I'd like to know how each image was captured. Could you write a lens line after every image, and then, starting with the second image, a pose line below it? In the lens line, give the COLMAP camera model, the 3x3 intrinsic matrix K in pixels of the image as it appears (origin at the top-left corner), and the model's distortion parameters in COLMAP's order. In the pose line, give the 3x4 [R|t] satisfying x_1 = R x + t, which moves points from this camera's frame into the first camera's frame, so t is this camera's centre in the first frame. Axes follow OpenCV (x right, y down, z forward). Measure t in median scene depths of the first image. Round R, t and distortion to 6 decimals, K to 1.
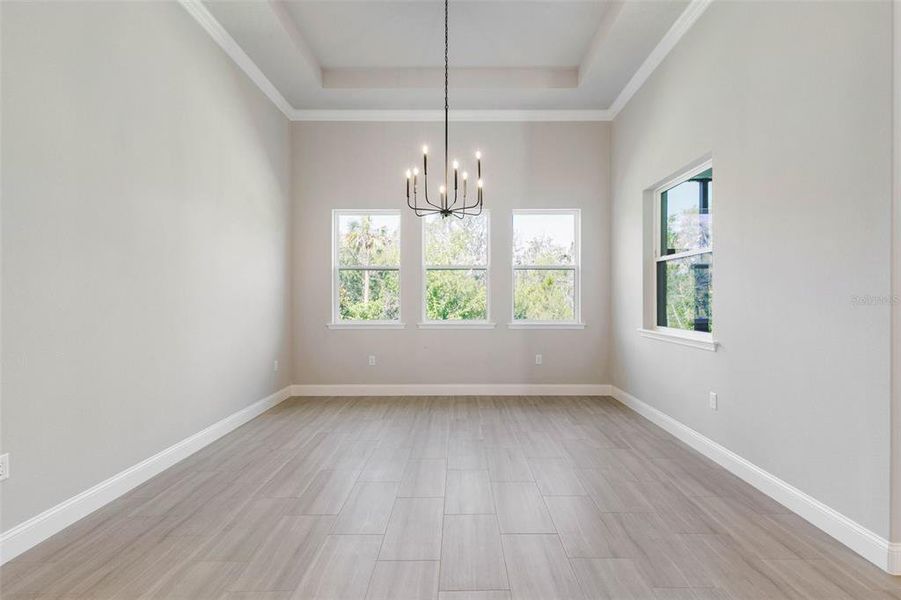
lens RADIAL K [[404.2, 0, 462.6], [0, 404.2, 300.8], [0, 0, 1]] dist [0.004125, -0.001070]
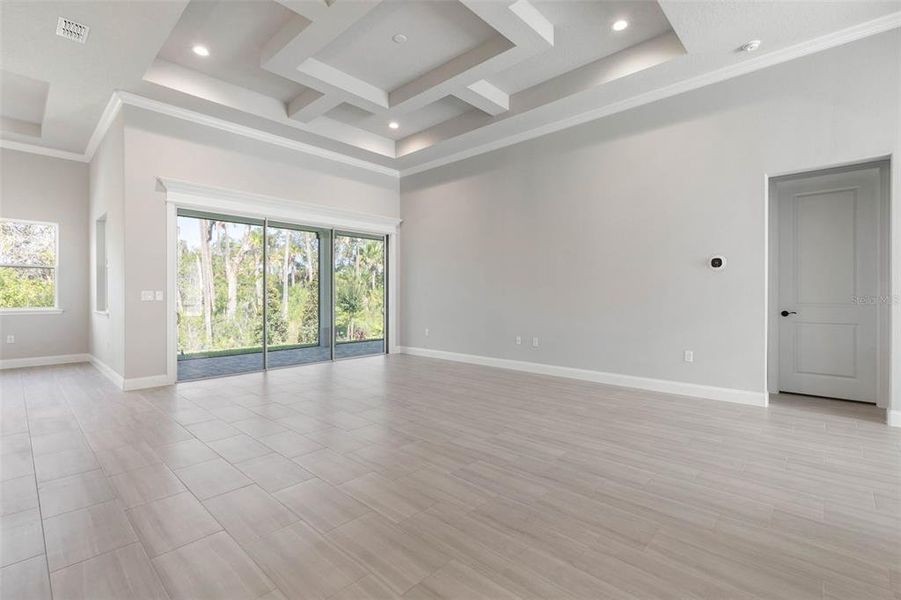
lens RADIAL K [[404.2, 0, 470.0], [0, 404.2, 296.1], [0, 0, 1]] dist [0.004125, -0.001070]
pose [[0.668129, -0.006237, 0.744019, 0.206829], [-0.003977, 0.999921, 0.011954, -0.004590], [-0.744035, -0.010946, 0.668051, -0.936376]]
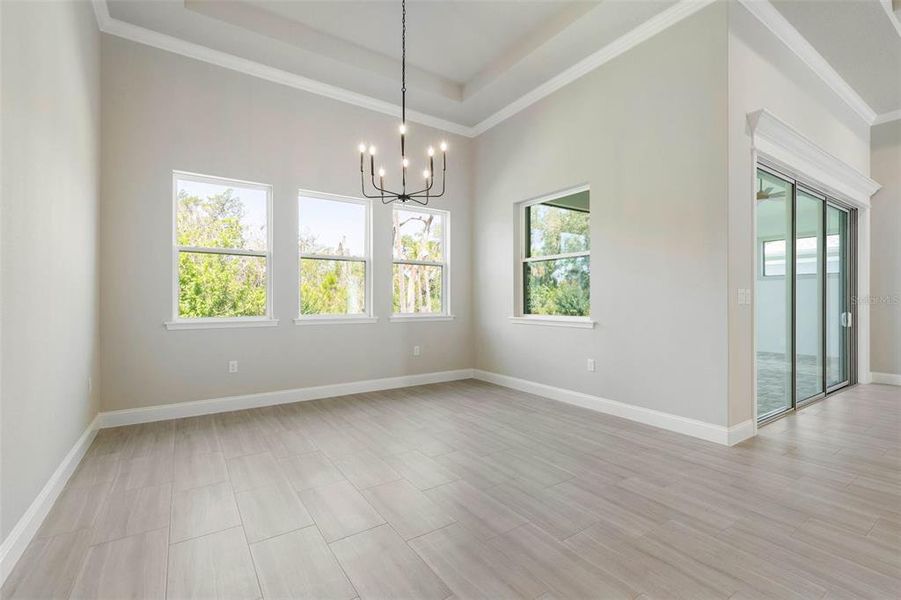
lens RADIAL K [[404.2, 0, 463.8], [0, 404.2, 297.4], [0, 0, 1]] dist [0.004125, -0.001070]
pose [[0.824308, -0.000408, 0.566142, -0.336197], [-0.001013, 0.999997, 0.002196, 0.007881], [-0.566141, -0.002384, 0.824305, 0.073287]]
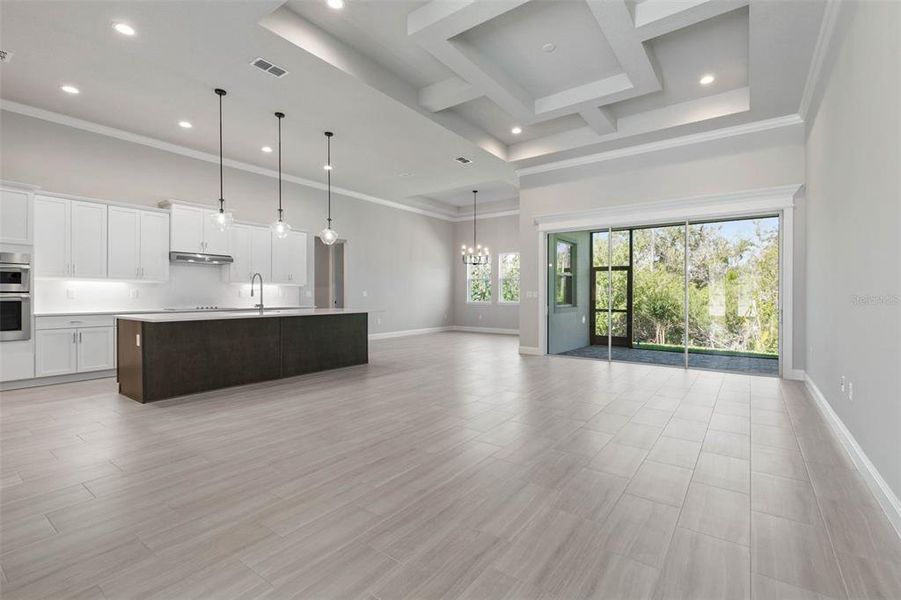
lens RADIAL K [[401.1, 0, 451.5], [0, 401.1, 296.8], [0, 0, 1]] dist [-0.000888, -0.002557]
pose [[0.806265, 0.002729, -0.591548, 1.141209], [0.005952, 0.999901, 0.012725, -0.002870], [0.591524, -0.013780, 0.806170, -1.101537]]
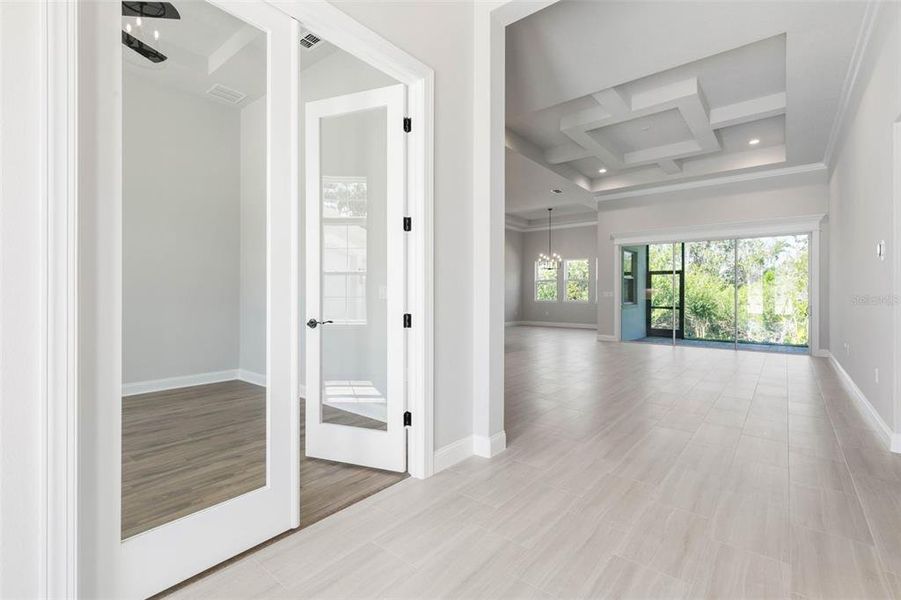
lens RADIAL K [[404.2, 0, 452.8], [0, 404.2, 292.6], [0, 0, 1]] dist [0.004125, -0.001070]
pose [[0.776868, -0.001653, -0.629661, 1.136023], [0.004351, 0.999987, 0.002742, -0.006306], [0.629648, -0.004870, 0.776865, -1.737328]]
